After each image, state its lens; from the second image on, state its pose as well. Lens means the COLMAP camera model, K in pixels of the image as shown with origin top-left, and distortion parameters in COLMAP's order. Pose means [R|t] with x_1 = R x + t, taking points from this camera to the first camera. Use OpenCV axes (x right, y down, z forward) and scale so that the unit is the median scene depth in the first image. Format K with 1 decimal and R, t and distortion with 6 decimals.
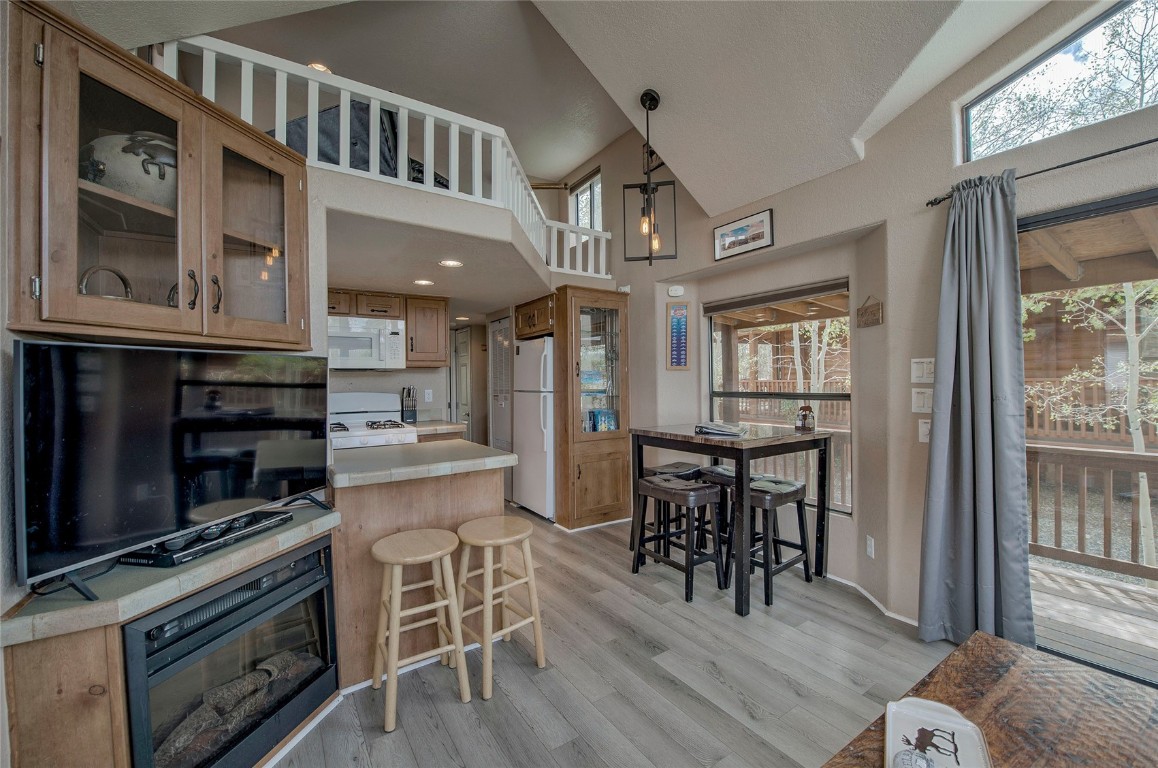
lens RADIAL K [[470.0, 0, 583.2], [0, 470.0, 381.1], [0, 0, 1]] dist [-0.015857, -0.000249]
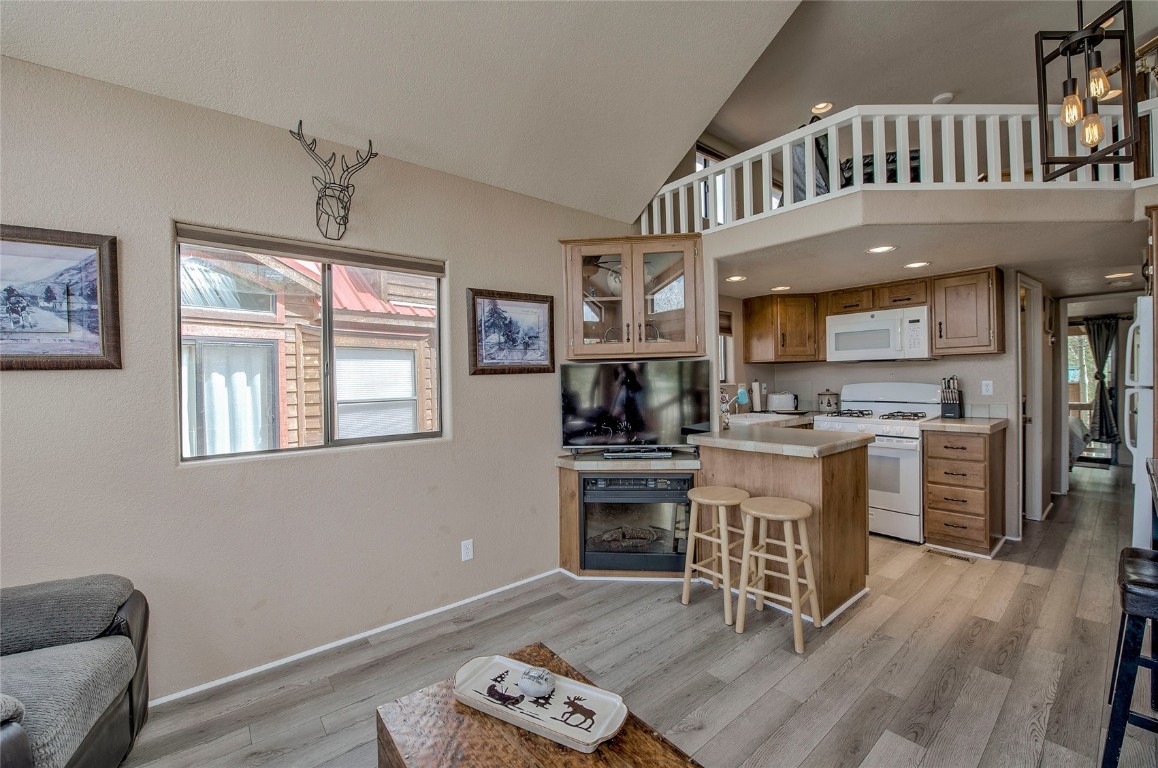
lens RADIAL K [[462.5, 0, 583.2], [0, 462.5, 383.9], [0, 0, 1]] dist [-0.016729, -0.003170]
pose [[0.094658, 0.021048, -0.995287, 0.892850], [0.017703, 0.999583, 0.022822, -0.014331], [0.995352, -0.019780, 0.094246, 0.450778]]
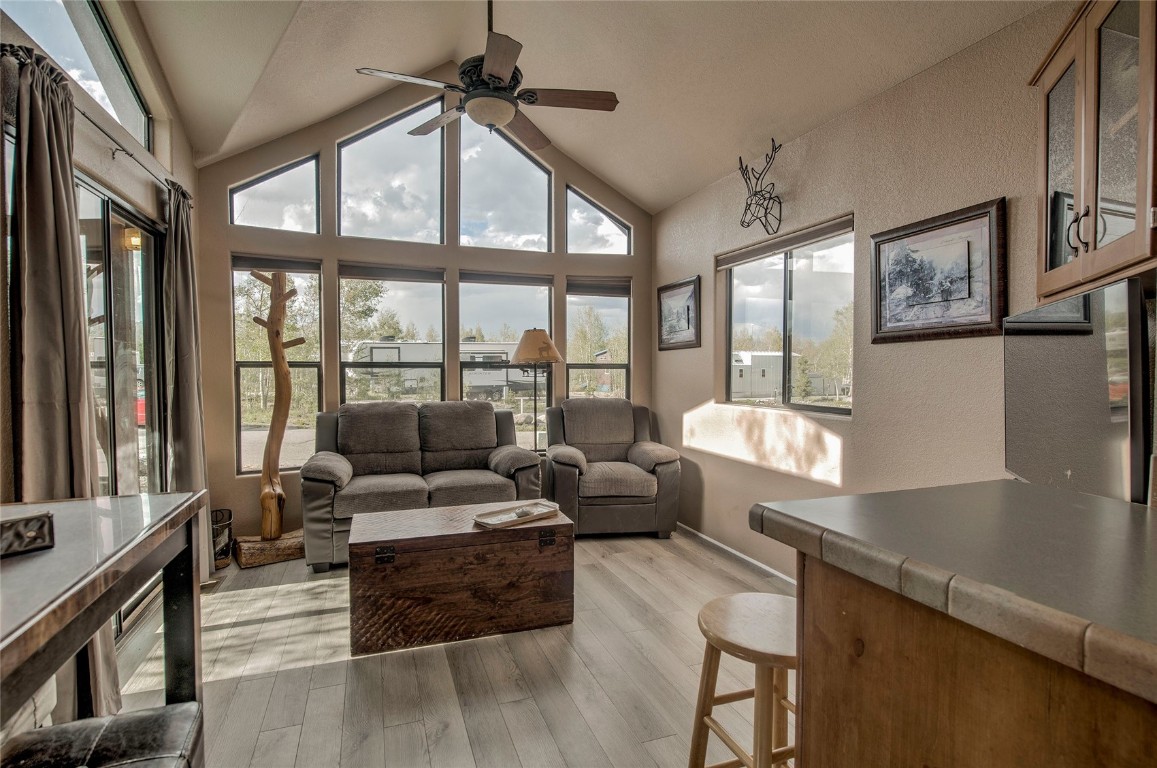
lens RADIAL K [[563.5, 0, 579.7], [0, 563.5, 383.6], [0, 0, 1]] dist [-0.011943, -0.001356]
pose [[-0.971158, 0.010144, 0.238221, -0.123357], [0.016637, 0.999542, 0.025263, 0.032622], [-0.237856, 0.028498, -0.970882, 1.685467]]
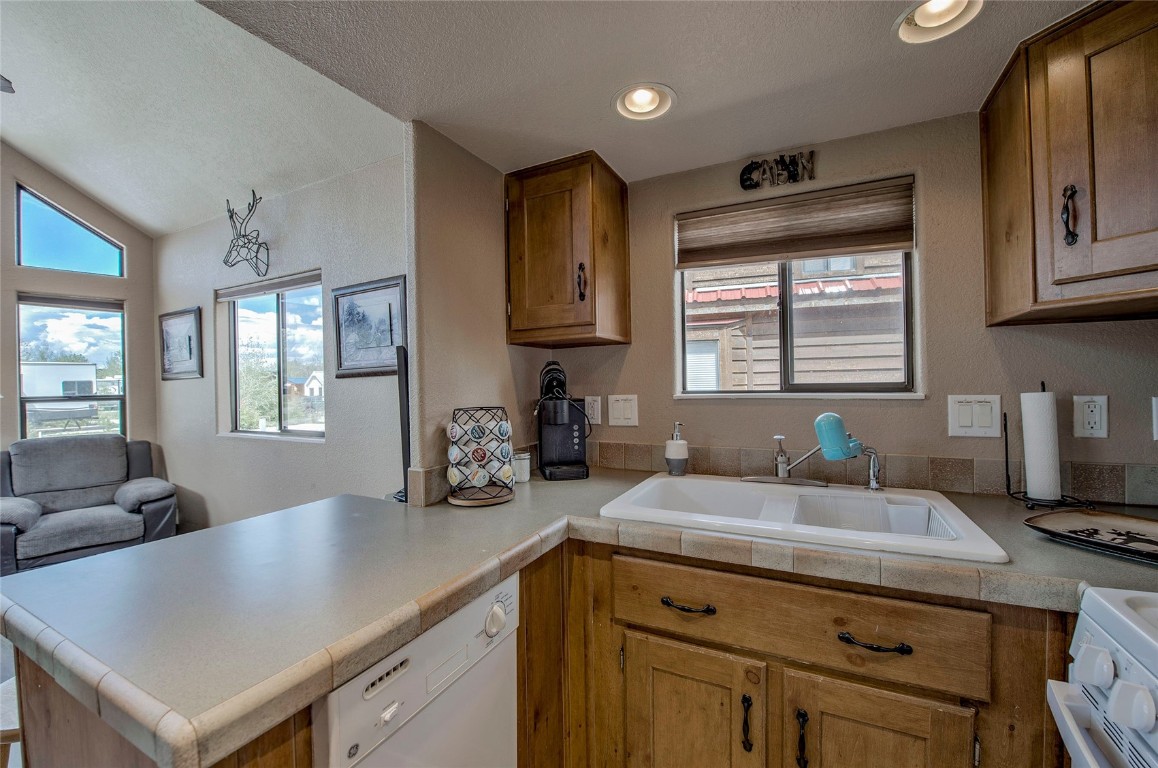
lens RADIAL K [[462.5, 0, 583.2], [0, 462.5, 383.9], [0, 0, 1]] dist [-0.016729, -0.003170]
pose [[-0.869288, 0.034195, -0.493123, -0.442088], [0.032080, 0.999404, 0.012750, 0.006130], [0.493265, -0.004736, -0.869866, 1.728509]]
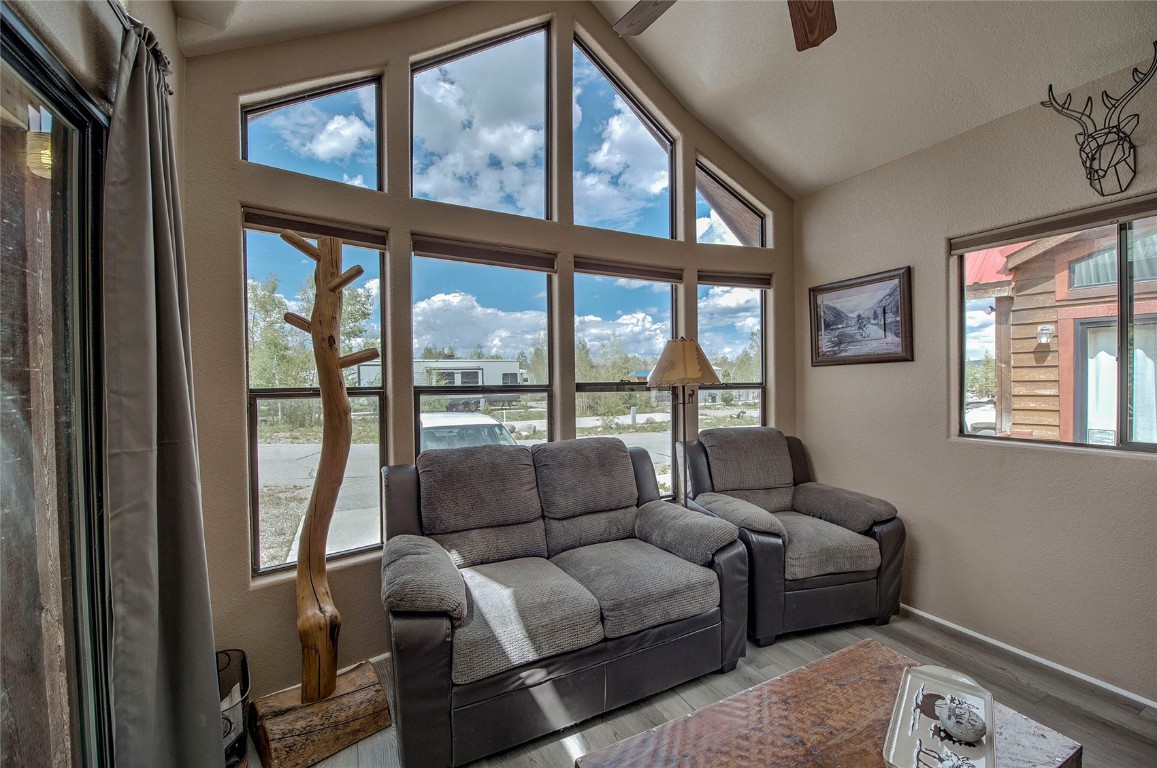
lens RADIAL K [[469.5, 0, 582.7], [0, 469.5, 381.1], [0, 0, 1]] dist [-0.015857, -0.000249]
pose [[-0.992173, 0.027445, 0.121816, 0.659743], [0.027773, 0.999614, 0.000998, -0.011485], [-0.121742, 0.004374, -0.992552, 0.982956]]
